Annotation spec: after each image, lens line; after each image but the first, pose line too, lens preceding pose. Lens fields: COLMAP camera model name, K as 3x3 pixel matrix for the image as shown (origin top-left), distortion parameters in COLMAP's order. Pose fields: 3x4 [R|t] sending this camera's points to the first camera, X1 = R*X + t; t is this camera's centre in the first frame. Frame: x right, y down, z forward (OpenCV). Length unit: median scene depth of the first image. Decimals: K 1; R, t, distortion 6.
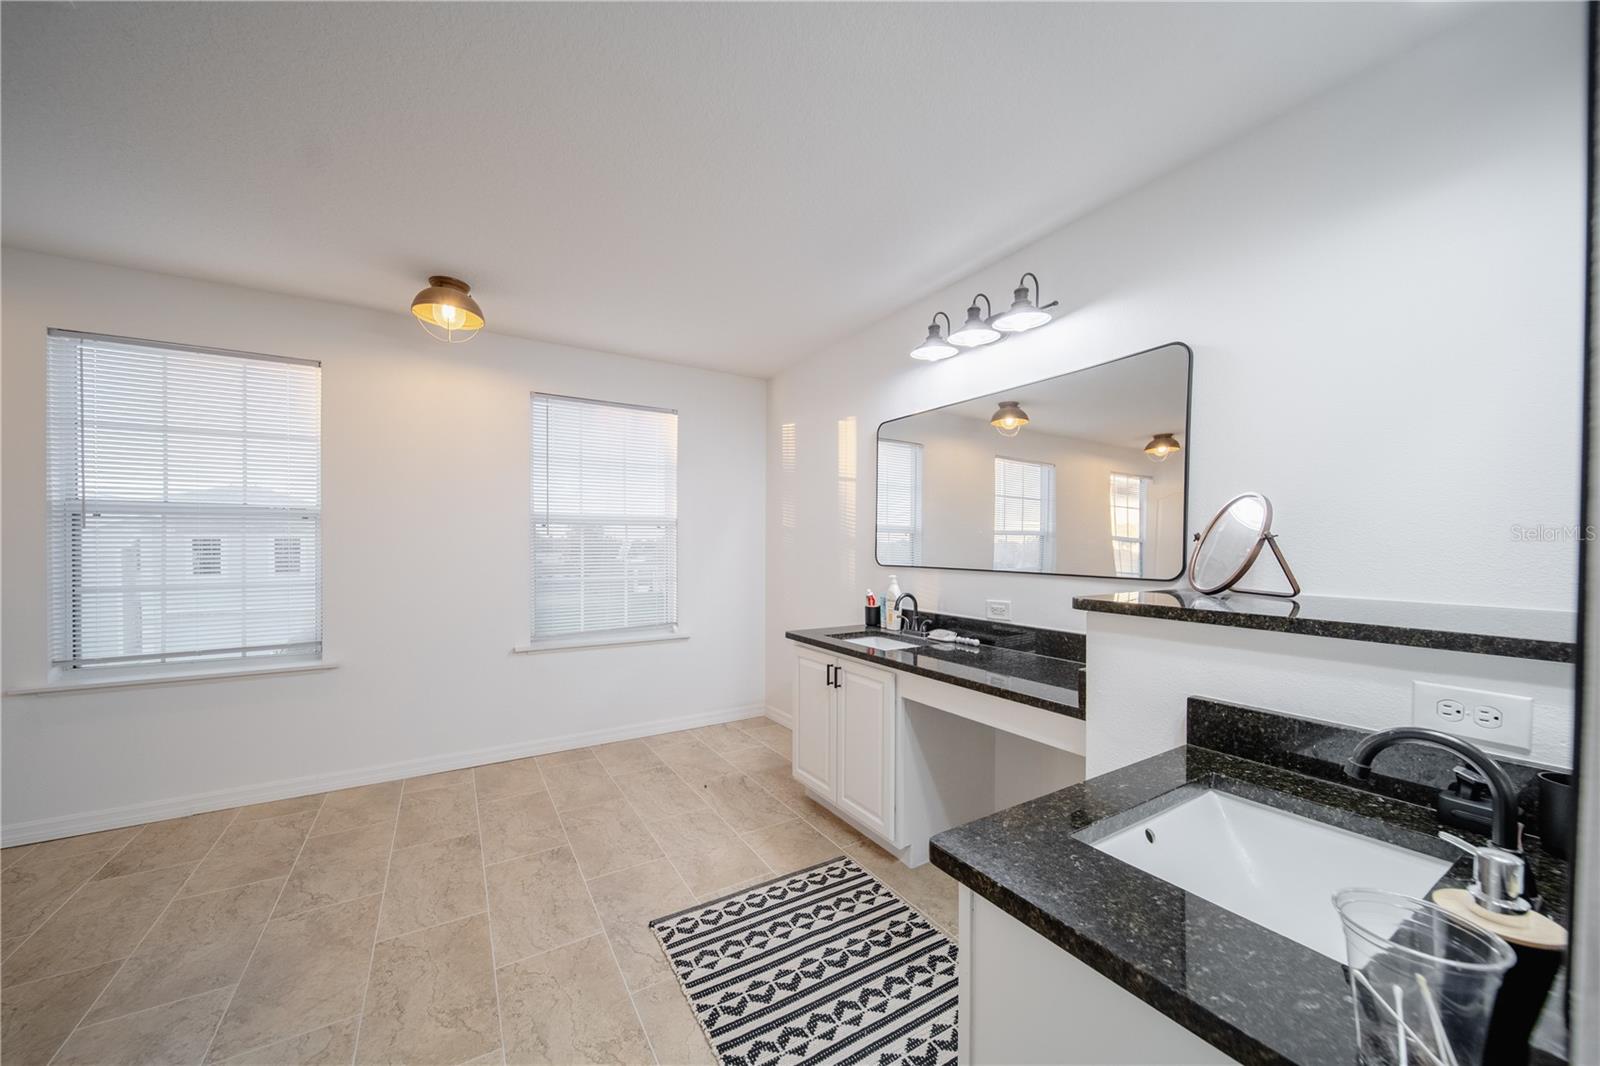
lens RADIAL K [[574.6, 0, 787.2], [0, 574.6, 551.1], [0, 0, 1]] dist [0.000340, -0.000010]
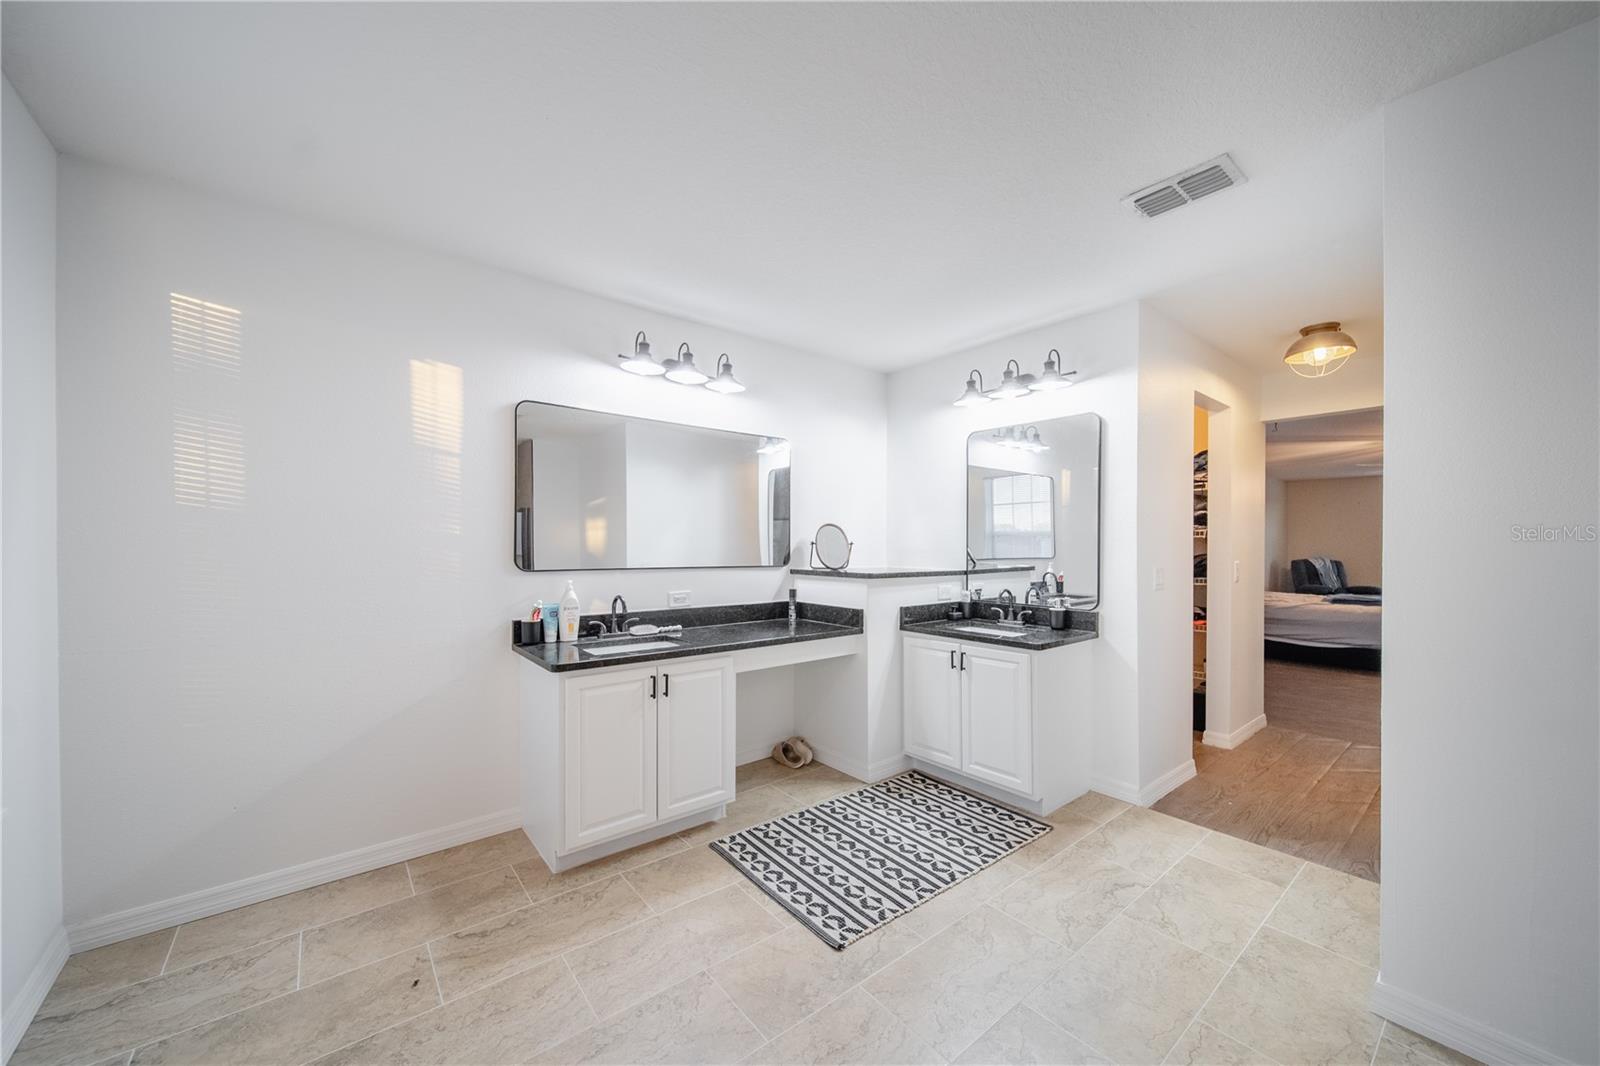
lens RADIAL K [[574.6, 0, 787.2], [0, 574.6, 551.1], [0, 0, 1]] dist [0.000340, -0.000010]
pose [[-0.127445, -0.009497, 0.991800, -1.183509], [0.005325, 0.999933, 0.010259, -0.018266], [-0.991831, 0.006589, -0.127386, 1.224578]]
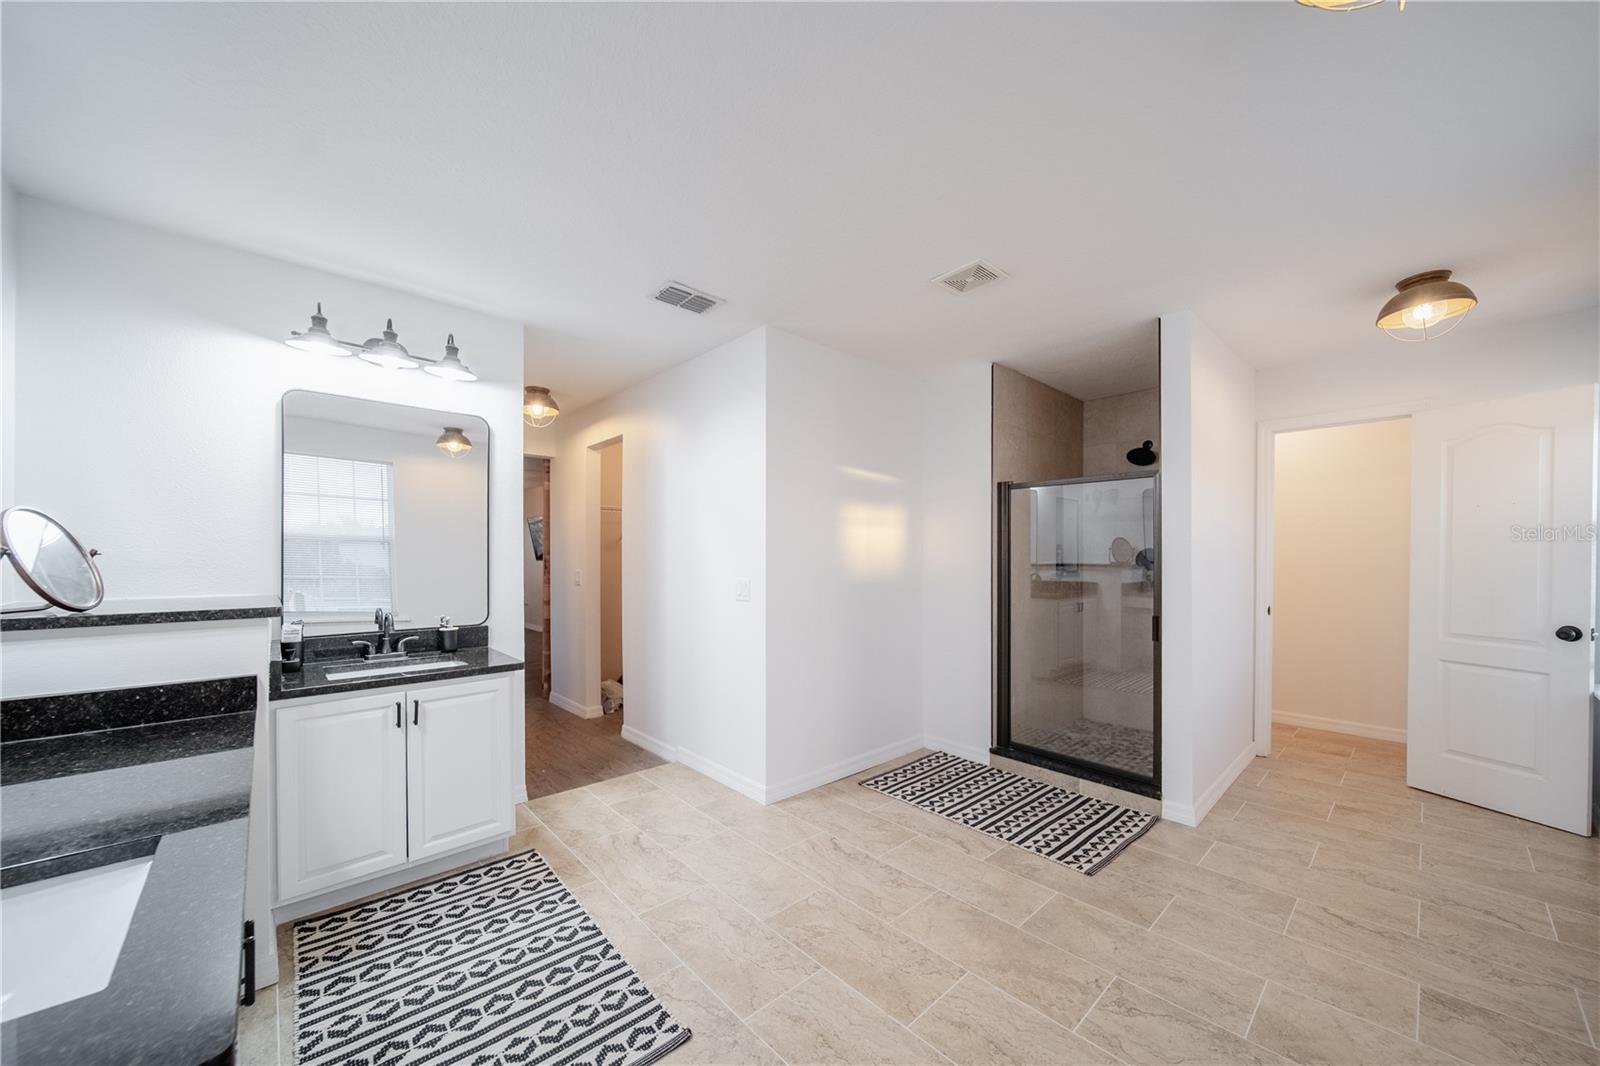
lens RADIAL K [[589.5, 0, 793.2], [0, 589.5, 556.0], [0, 0, 1]] dist [-0.000237, -0.000178]
pose [[-0.979791, -0.002319, -0.200013, -0.217242], [-0.004085, 0.999956, 0.008416, -0.029797], [0.199984, 0.009063, -0.979757, 1.867758]]
